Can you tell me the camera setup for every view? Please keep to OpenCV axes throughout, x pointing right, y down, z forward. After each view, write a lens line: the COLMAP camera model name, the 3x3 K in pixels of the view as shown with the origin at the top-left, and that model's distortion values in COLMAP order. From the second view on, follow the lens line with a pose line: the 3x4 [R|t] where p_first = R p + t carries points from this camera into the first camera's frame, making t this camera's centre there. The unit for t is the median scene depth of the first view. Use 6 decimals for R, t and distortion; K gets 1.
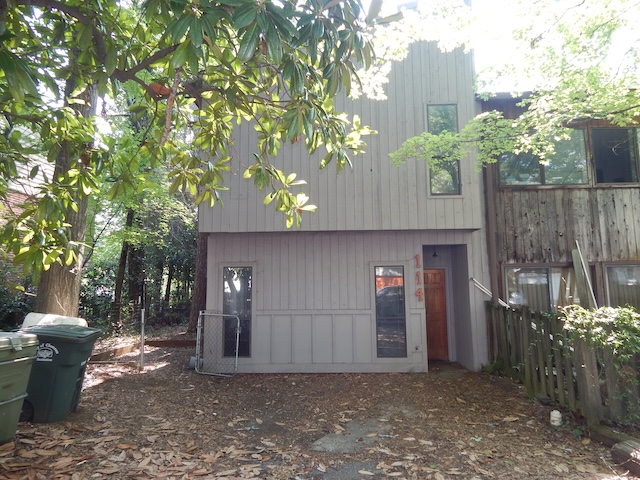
lens RADIAL K [[432.1, 0, 320.0], [0, 432.1, 240.0], [0, 0, 1]] dist [0.024836, -0.007873]
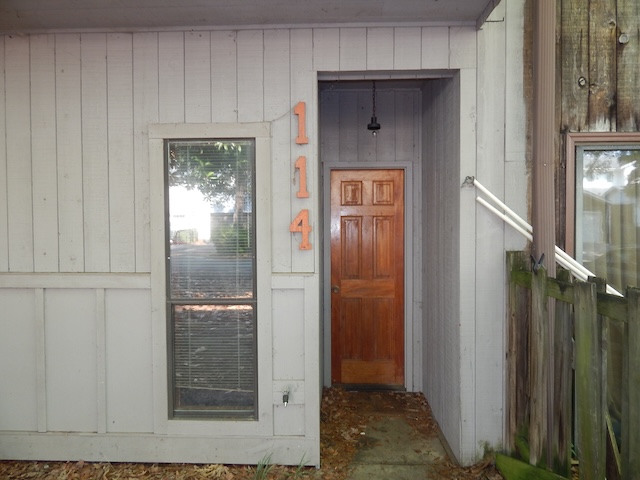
lens RADIAL K [[432.1, 0, 320.0], [0, 432.1, 240.0], [0, 0, 1]] dist [0.024836, -0.007873]
pose [[0.999917, 0.008126, -0.010005, 0.245583], [-0.006642, 0.990094, 0.140249, 0.088361], [0.011045, -0.140171, 0.990066, 0.682000]]
